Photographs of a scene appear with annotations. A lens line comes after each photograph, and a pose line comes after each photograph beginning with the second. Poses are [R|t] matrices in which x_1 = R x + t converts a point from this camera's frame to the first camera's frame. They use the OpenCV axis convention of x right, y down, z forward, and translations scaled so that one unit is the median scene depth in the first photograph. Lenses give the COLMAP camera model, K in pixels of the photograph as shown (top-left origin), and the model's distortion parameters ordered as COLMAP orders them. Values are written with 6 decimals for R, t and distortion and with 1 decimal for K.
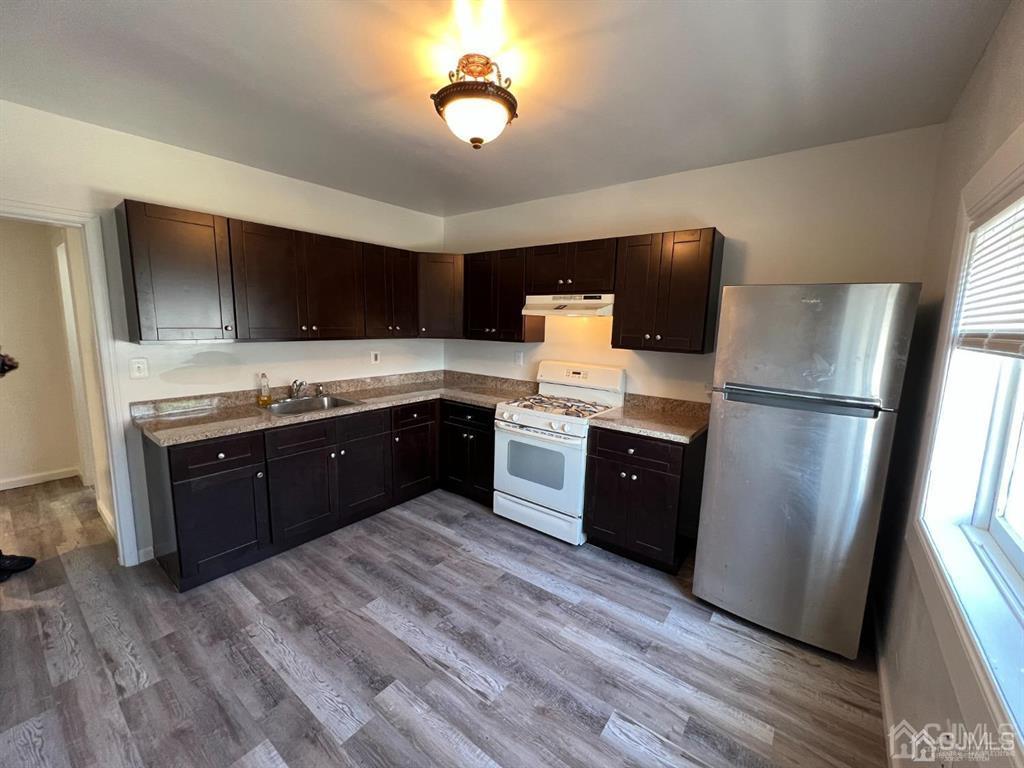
lens RADIAL K [[412.7, 0, 512.1], [0, 412.7, 383.0], [0, 0, 1]] dist [-0.000519, 0.000303]
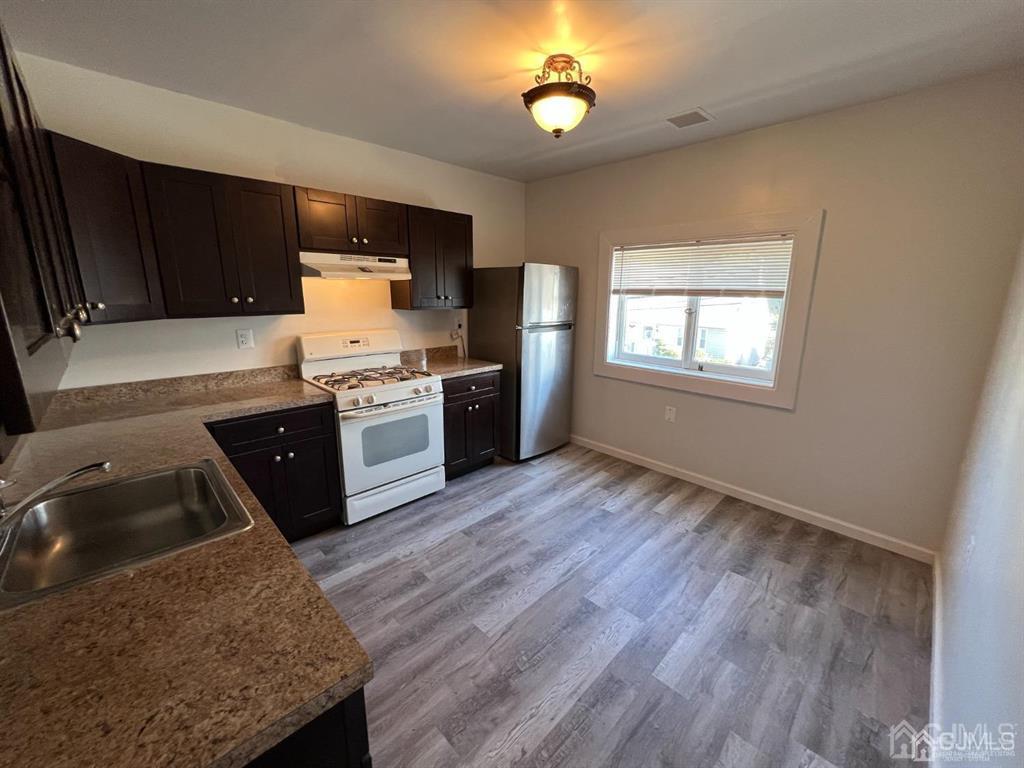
lens RADIAL K [[412.7, 0, 511.6], [0, 412.7, 383.3], [0, 0, 1]] dist [-0.000519, 0.000303]
pose [[0.133832, -0.243782, 0.960551, -0.899460], [0.141610, 0.964029, 0.224934, -0.117987], [-0.980834, 0.105920, 0.163540, 0.654372]]
